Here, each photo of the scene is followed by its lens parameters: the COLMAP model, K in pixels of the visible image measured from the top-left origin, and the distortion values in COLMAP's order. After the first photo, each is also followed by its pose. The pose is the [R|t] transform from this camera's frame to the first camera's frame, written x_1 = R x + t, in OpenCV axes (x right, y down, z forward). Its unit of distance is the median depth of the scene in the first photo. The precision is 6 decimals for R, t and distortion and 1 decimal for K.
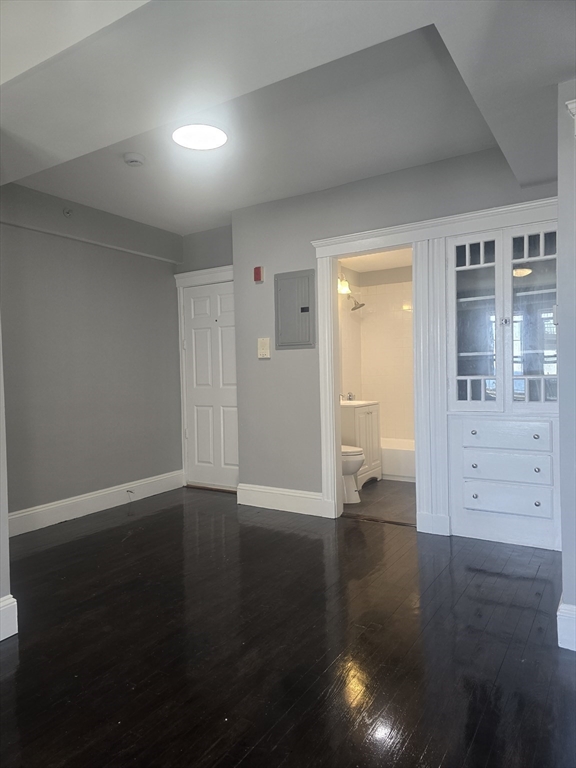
lens RADIAL K [[516.8, 0, 288.3], [0, 516.8, 384.3], [0, 0, 1]] dist [0.000535, -0.001083]
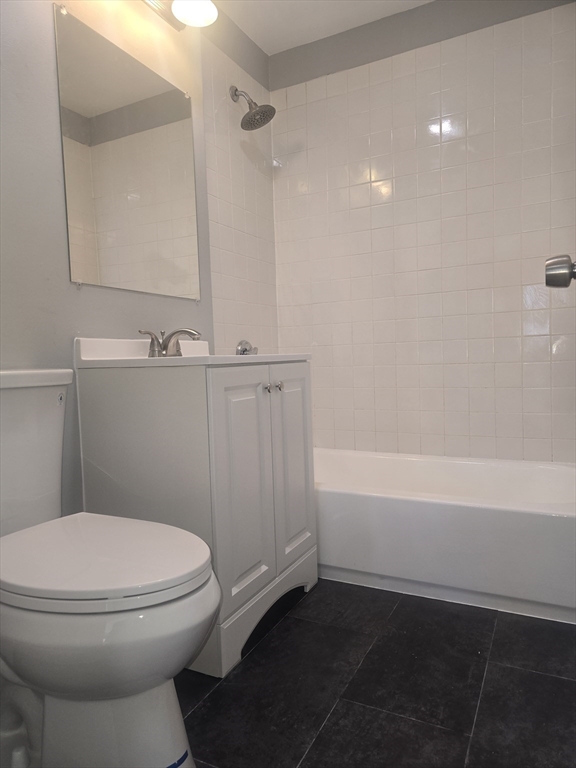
lens RADIAL K [[516.8, 0, 288.1], [0, 516.8, 384.4], [0, 0, 1]] dist [0.000535, -0.001083]
pose [[0.996146, -0.016507, 0.086148, 0.133471], [0.013589, 0.999317, 0.034353, 0.041019], [-0.086656, -0.033050, 0.995690, 0.665526]]
